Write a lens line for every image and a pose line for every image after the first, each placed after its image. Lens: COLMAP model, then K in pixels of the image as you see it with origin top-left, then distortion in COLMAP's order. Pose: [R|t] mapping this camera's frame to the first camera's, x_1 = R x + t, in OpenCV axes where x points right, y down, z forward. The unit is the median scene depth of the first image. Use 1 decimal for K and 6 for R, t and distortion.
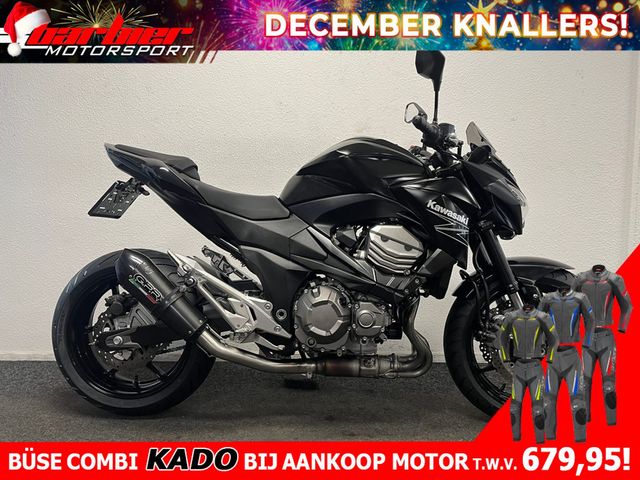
lens RADIAL K [[494.4, 0, 320.0], [0, 494.4, 240.0], [0, 0, 1]] dist [0.026094, -0.007719]
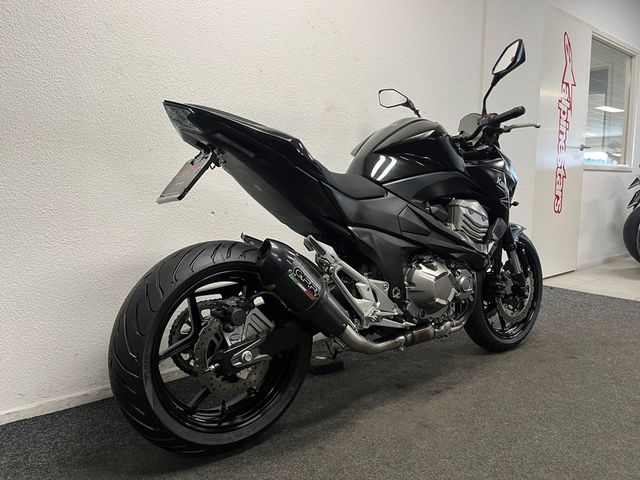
lens RADIAL K [[481.1, 0, 320.0], [0, 481.1, 240.0], [0, 0, 1]] dist [0.041306, -0.001257]
pose [[0.775614, -0.080248, 0.626086, -0.798252], [0.057258, 0.996741, 0.056823, -0.018723], [-0.628606, -0.008224, 0.777681, 0.342462]]
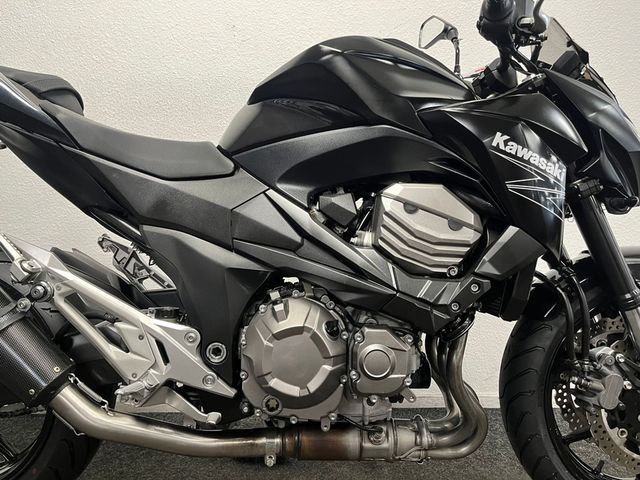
lens RADIAL K [[494.4, 0, 320.0], [0, 494.4, 240.0], [0, 0, 1]] dist [0.026094, -0.007719]
pose [[0.998809, -0.001929, 0.048757, 0.007700], [0.003024, 0.999745, -0.022389, 0.041405], [-0.048701, 0.022509, 0.998560, 0.457340]]
